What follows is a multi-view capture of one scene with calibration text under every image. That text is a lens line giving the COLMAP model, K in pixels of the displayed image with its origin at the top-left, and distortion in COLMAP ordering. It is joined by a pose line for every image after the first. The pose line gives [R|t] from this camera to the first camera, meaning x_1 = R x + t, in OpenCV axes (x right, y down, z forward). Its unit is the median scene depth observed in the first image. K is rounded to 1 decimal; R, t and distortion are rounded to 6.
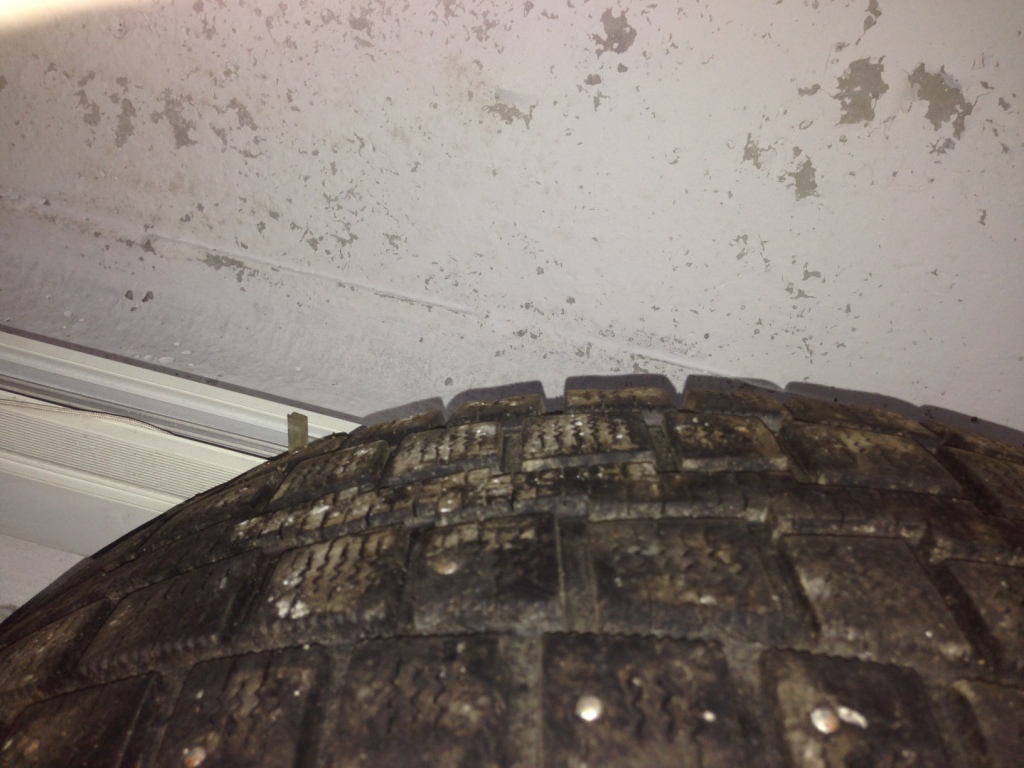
lens RADIAL K [[961.4, 0, 527.1], [0, 961.4, 383.9], [0, 0, 1]] dist [0.133393, -0.248592]
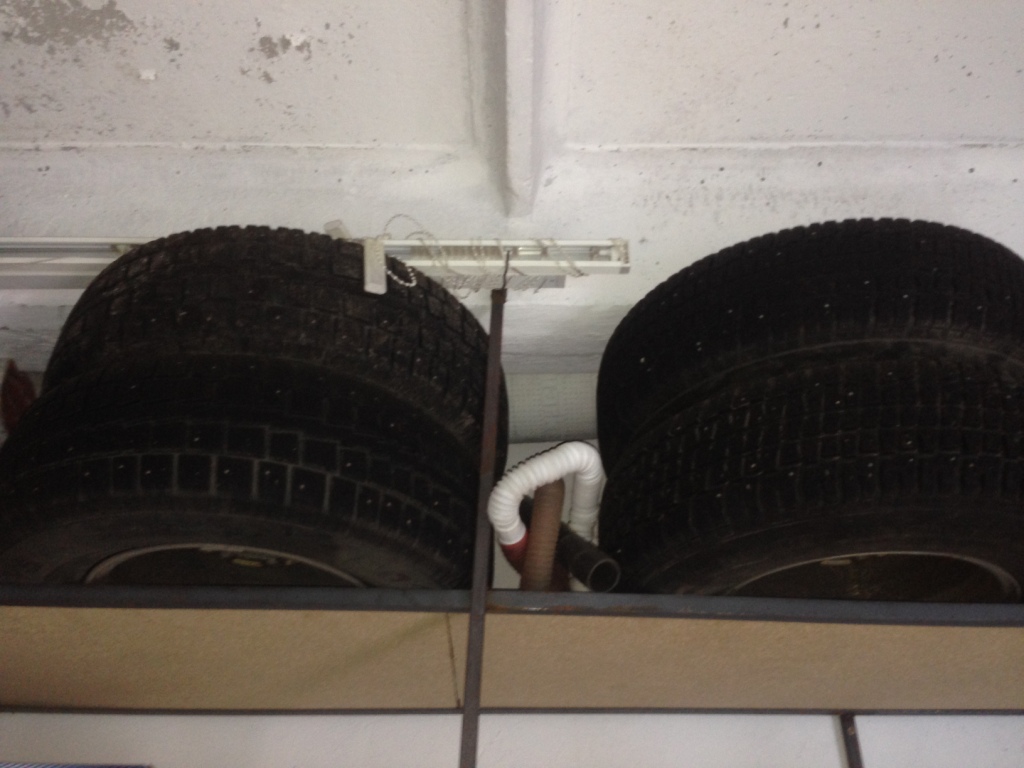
lens RADIAL K [[961.4, 0, 527.1], [0, 961.4, 383.9], [0, 0, 1]] dist [0.133393, -0.248592]
pose [[0.966704, -0.248112, -0.062640, 2.571821], [0.245916, 0.833035, 0.495558, -1.823709], [-0.070772, -0.494462, 0.866313, -4.777528]]
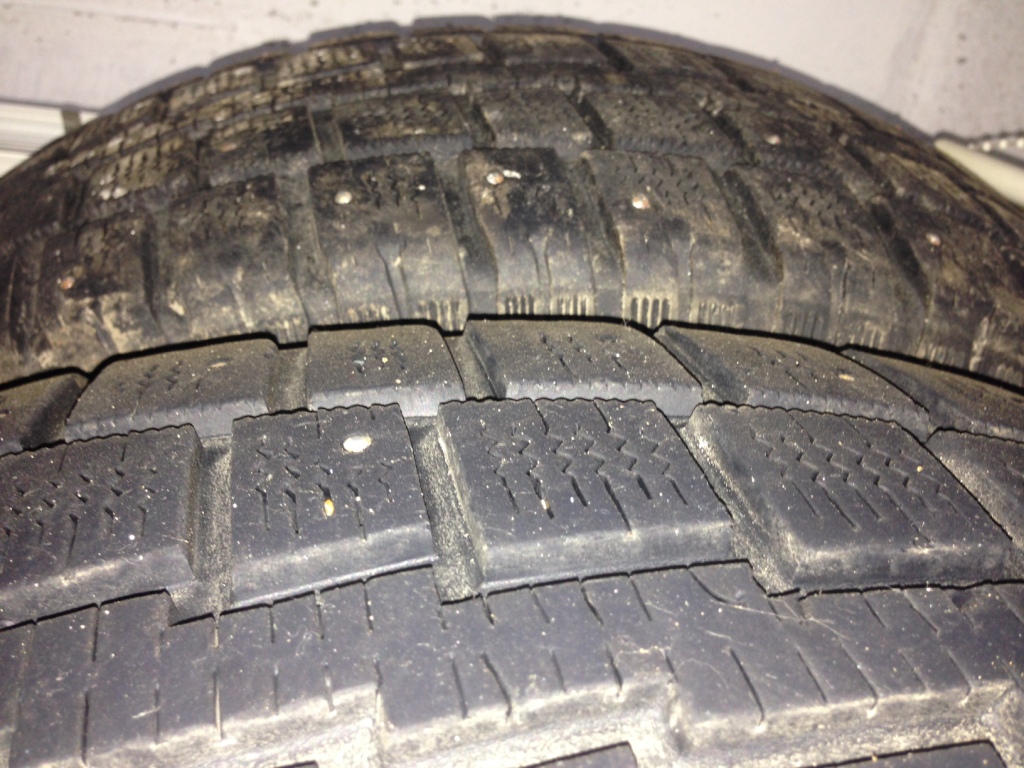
lens RADIAL K [[961.4, 0, 527.1], [0, 961.4, 383.9], [0, 0, 1]] dist [0.133393, -0.248592]
pose [[0.967906, -0.174245, 0.181100, 0.014444], [0.125287, 0.959235, 0.253320, 0.218084], [-0.217857, -0.222500, 0.950280, -0.434713]]
